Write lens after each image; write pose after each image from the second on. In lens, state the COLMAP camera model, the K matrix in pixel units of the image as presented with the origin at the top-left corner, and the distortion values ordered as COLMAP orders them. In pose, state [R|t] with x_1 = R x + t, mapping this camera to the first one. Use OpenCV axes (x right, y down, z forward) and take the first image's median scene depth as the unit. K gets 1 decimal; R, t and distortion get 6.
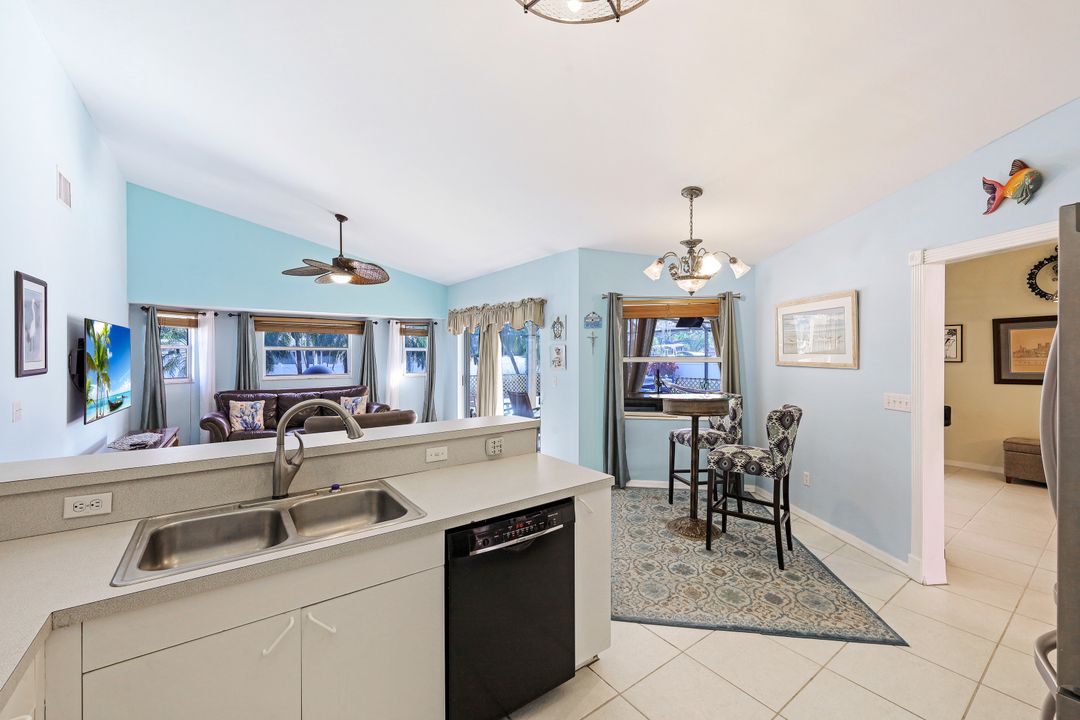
lens RADIAL K [[439.0, 0, 541.6], [0, 439.0, 358.3], [0, 0, 1]] dist [-0.002908, 0.002760]
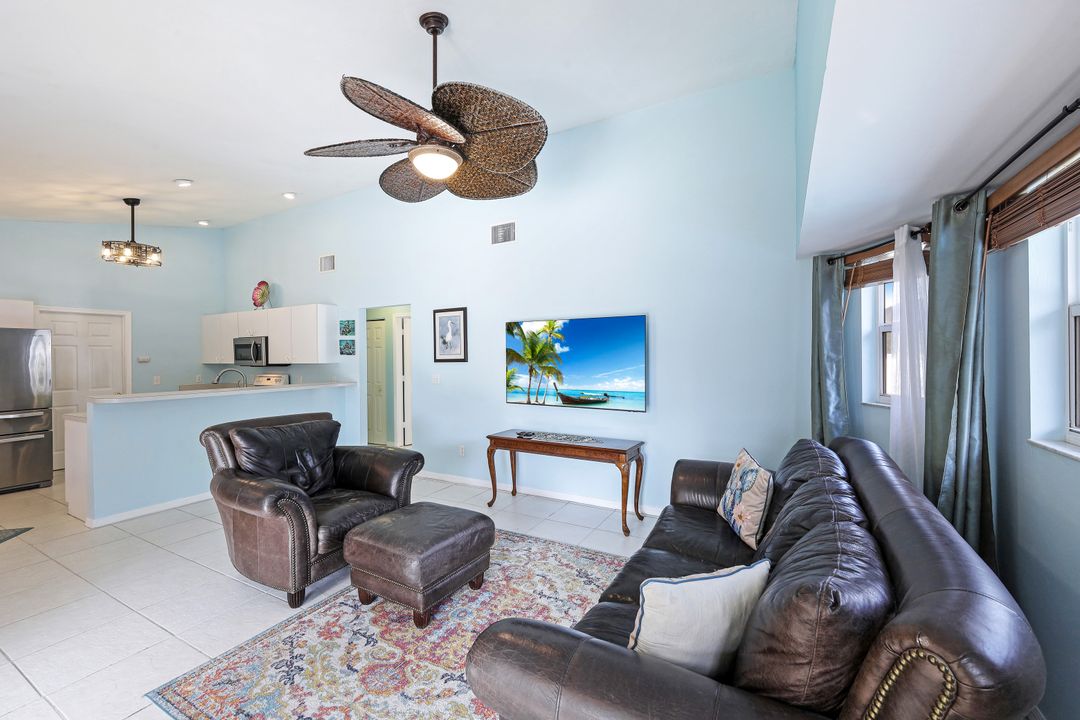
lens RADIAL K [[439.0, 0, 543.3], [0, 439.0, 362.5], [0, 0, 1]] dist [-0.002908, 0.002760]
pose [[-0.907811, 0.007562, -0.419310, -0.343022], [-0.001036, 0.999794, 0.020275, 0.001293], [0.419377, 0.018841, -0.907616, 1.309010]]
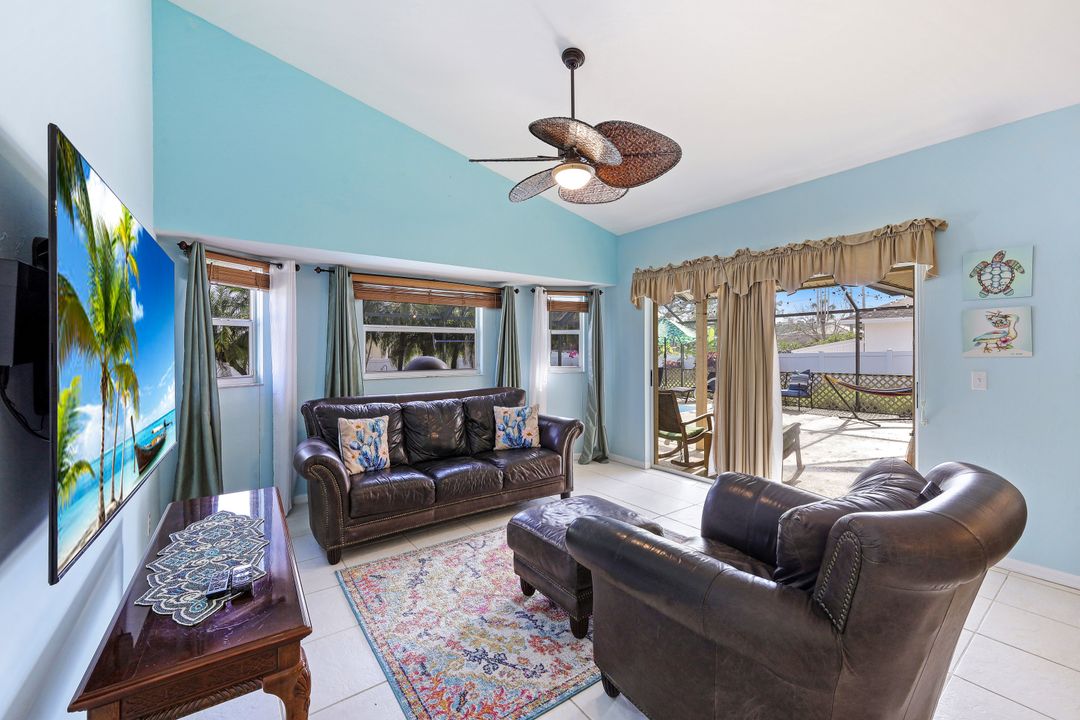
lens RADIAL K [[439.0, 0, 533.1], [0, 439.0, 355.5], [0, 0, 1]] dist [-0.002908, 0.002760]
pose [[0.999959, -0.006060, -0.006734, -0.462790], [0.006072, 0.999980, 0.001753, 0.019224], [0.006724, -0.001794, 0.999976, 0.454477]]
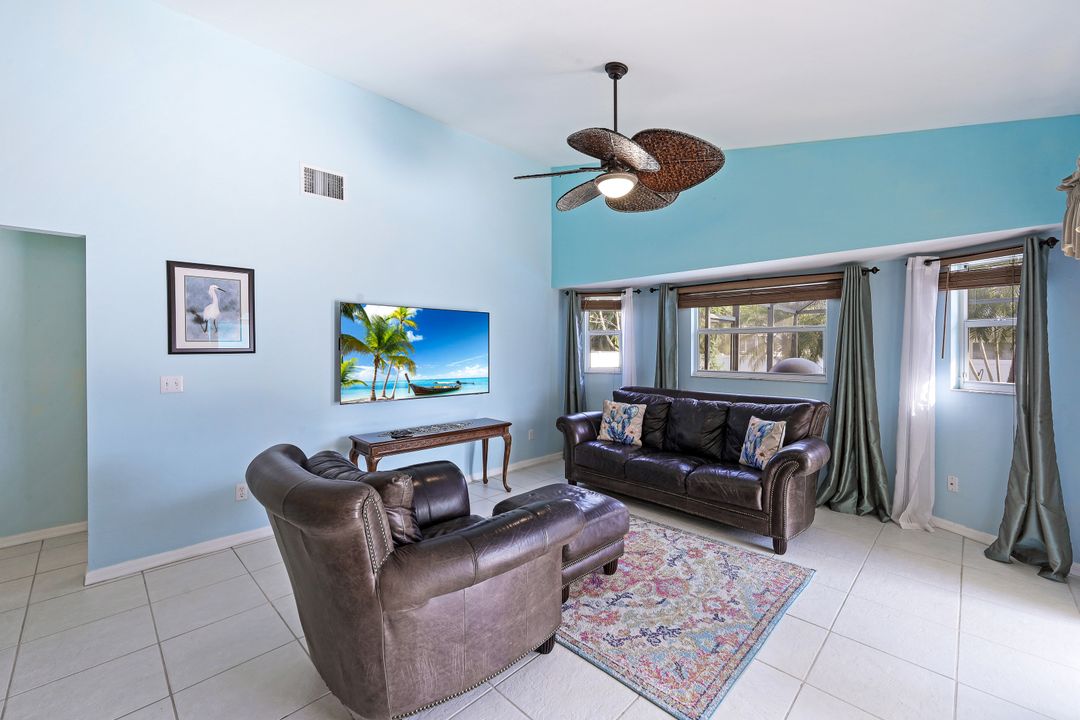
lens RADIAL K [[439.0, 0, 548.1], [0, 439.0, 352.5], [0, 0, 1]] dist [-0.002908, 0.002760]
pose [[0.166762, 0.007290, -0.985970, 0.036562], [-0.010157, 0.999932, 0.005676, 0.010777], [0.985945, 0.009068, 0.166824, 0.767668]]
